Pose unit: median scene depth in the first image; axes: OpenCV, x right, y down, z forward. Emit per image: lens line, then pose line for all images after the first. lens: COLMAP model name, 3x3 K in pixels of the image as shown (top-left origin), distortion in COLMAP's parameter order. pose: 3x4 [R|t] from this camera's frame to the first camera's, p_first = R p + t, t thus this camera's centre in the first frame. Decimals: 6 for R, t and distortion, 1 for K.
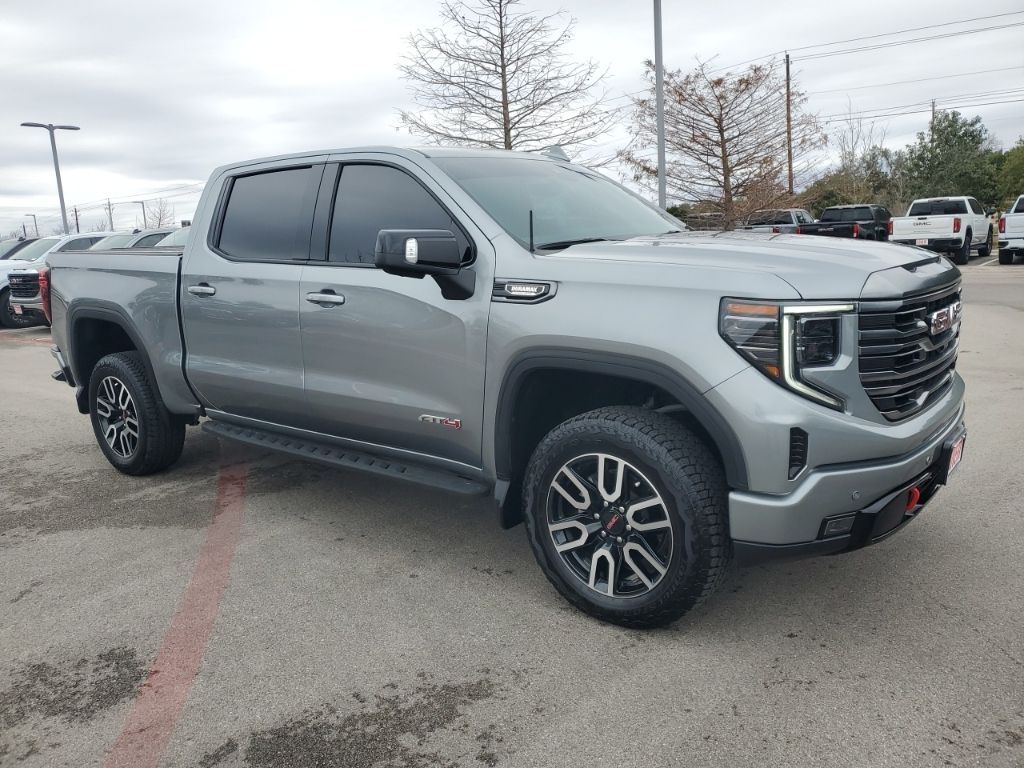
lens RADIAL K [[790.5, 0, 527.6], [0, 790.5, 398.8], [0, 0, 1]] dist [0.022891, -0.001029]
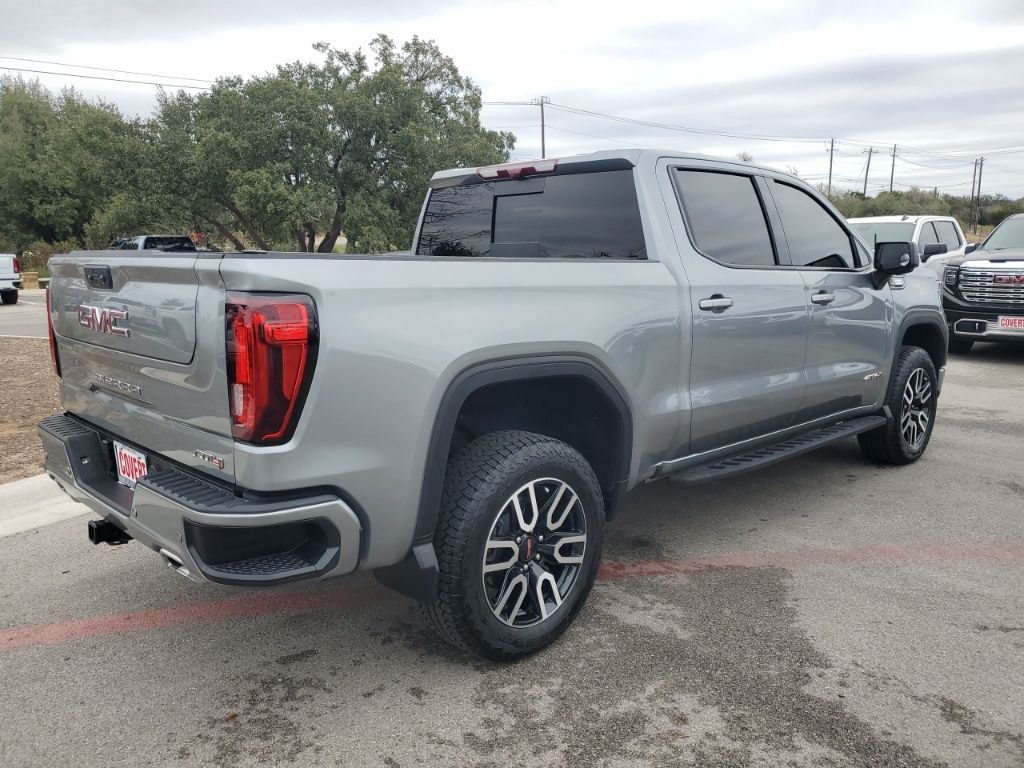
lens RADIAL K [[795.4, 0, 512.0], [0, 795.4, 384.0], [0, 0, 1]] dist [0.022310, -0.003986]
pose [[0.140553, -0.124268, 0.982243, -1.753608], [0.204653, 0.974312, 0.093980, -0.245407], [-0.968691, 0.187810, 0.162374, 1.515443]]
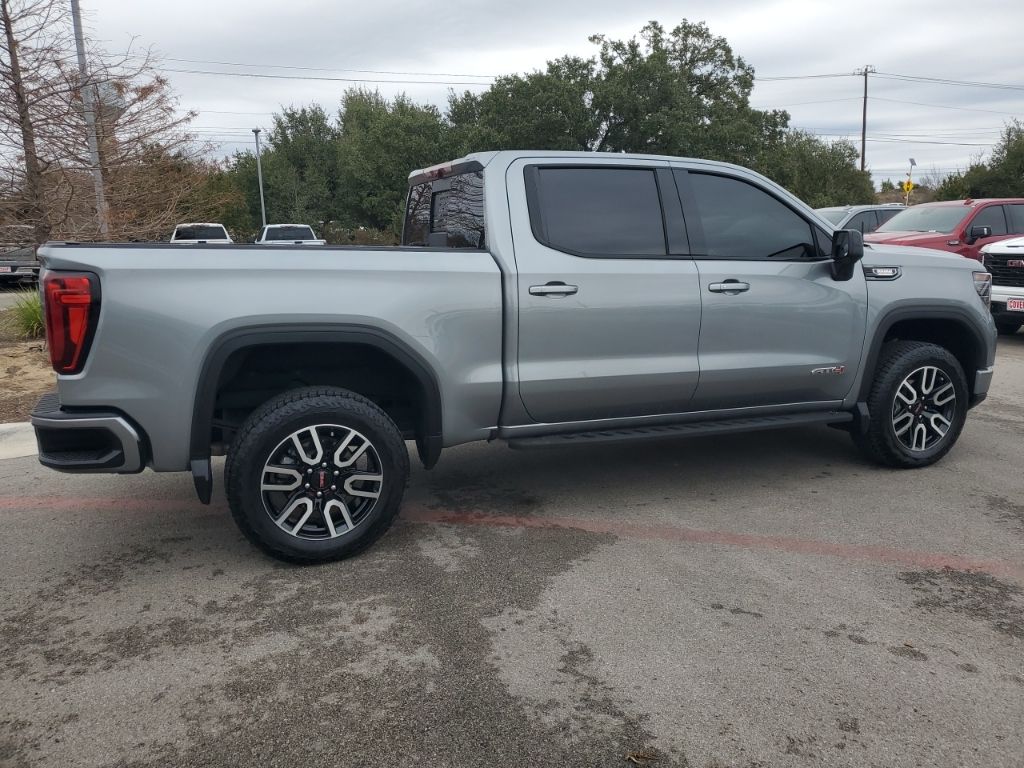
lens RADIAL K [[790.9, 0, 525.1], [0, 790.9, 388.9], [0, 0, 1]] dist [0.014309, 0.002927]
pose [[0.493322, -0.128118, 0.860360, -1.697751], [0.166672, 0.984689, 0.051065, -0.106332], [-0.853729, 0.118206, 0.507123, 0.817218]]
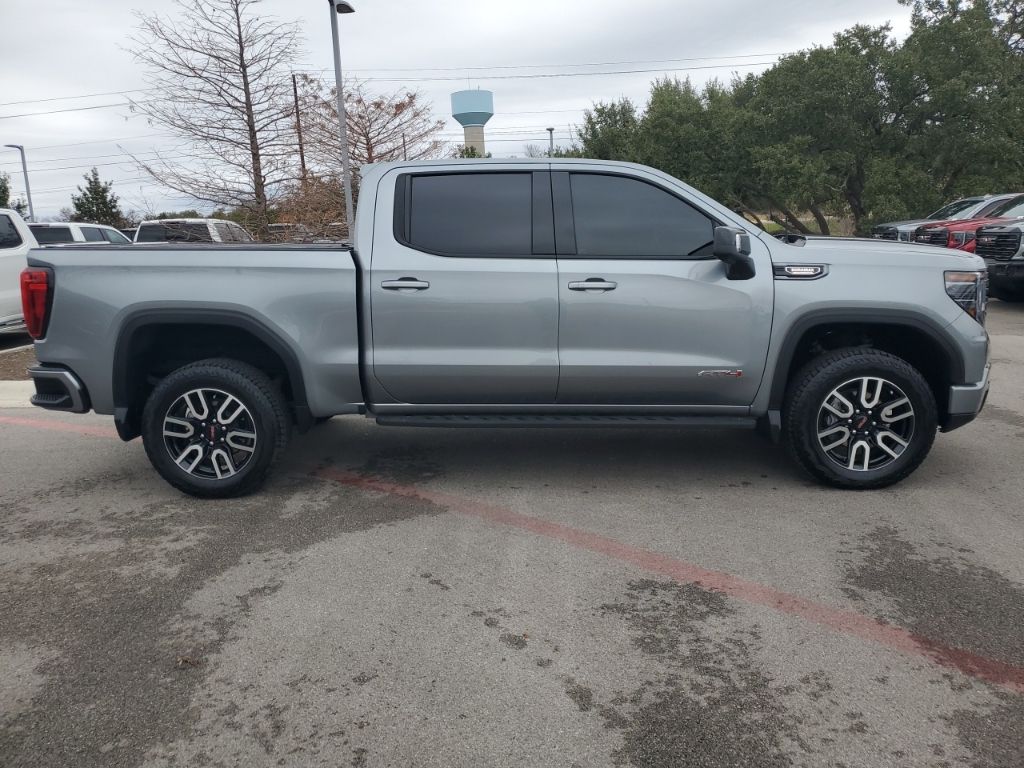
lens RADIAL K [[790.9, 0, 525.1], [0, 790.9, 388.9], [0, 0, 1]] dist [0.014309, 0.002927]
pose [[0.804861, -0.094389, 0.585909, -1.246045], [0.110822, 0.993809, 0.007865, 0.007696], [-0.583024, 0.058601, 0.810339, 0.135084]]
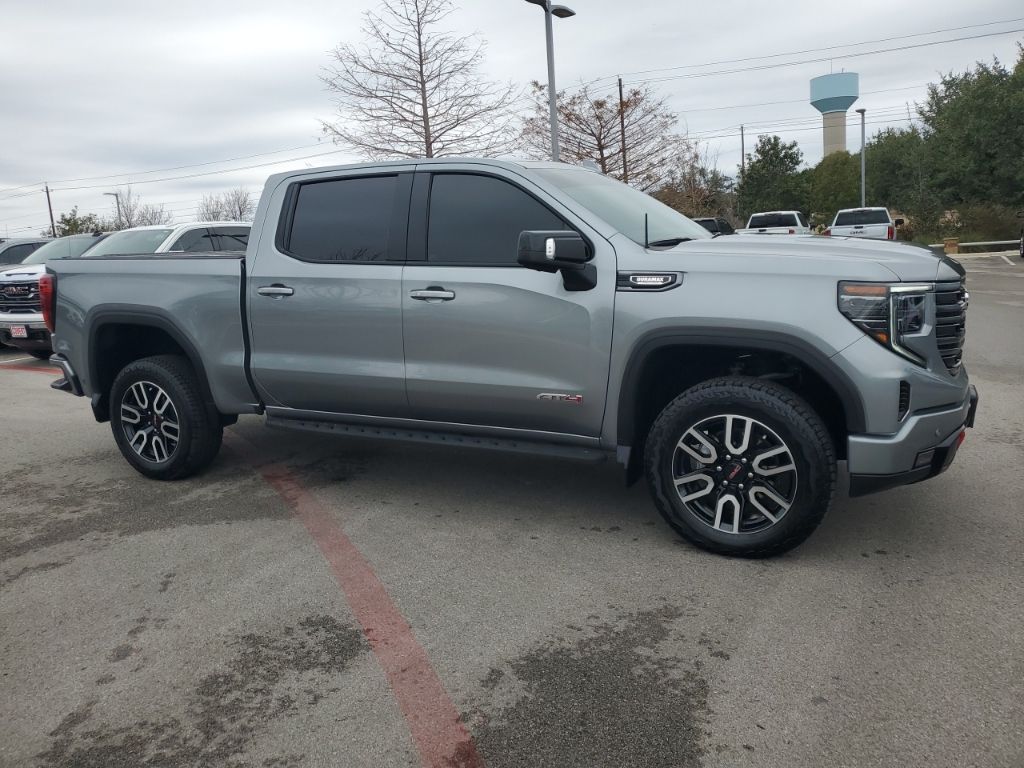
lens RADIAL K [[790.9, 0, 525.1], [0, 790.9, 388.9], [0, 0, 1]] dist [0.014309, 0.002927]
pose [[0.979458, -0.039287, 0.197783, -0.418714], [0.044656, 0.998743, -0.022760, 0.041656], [-0.196640, 0.031124, 0.979982, -0.113301]]
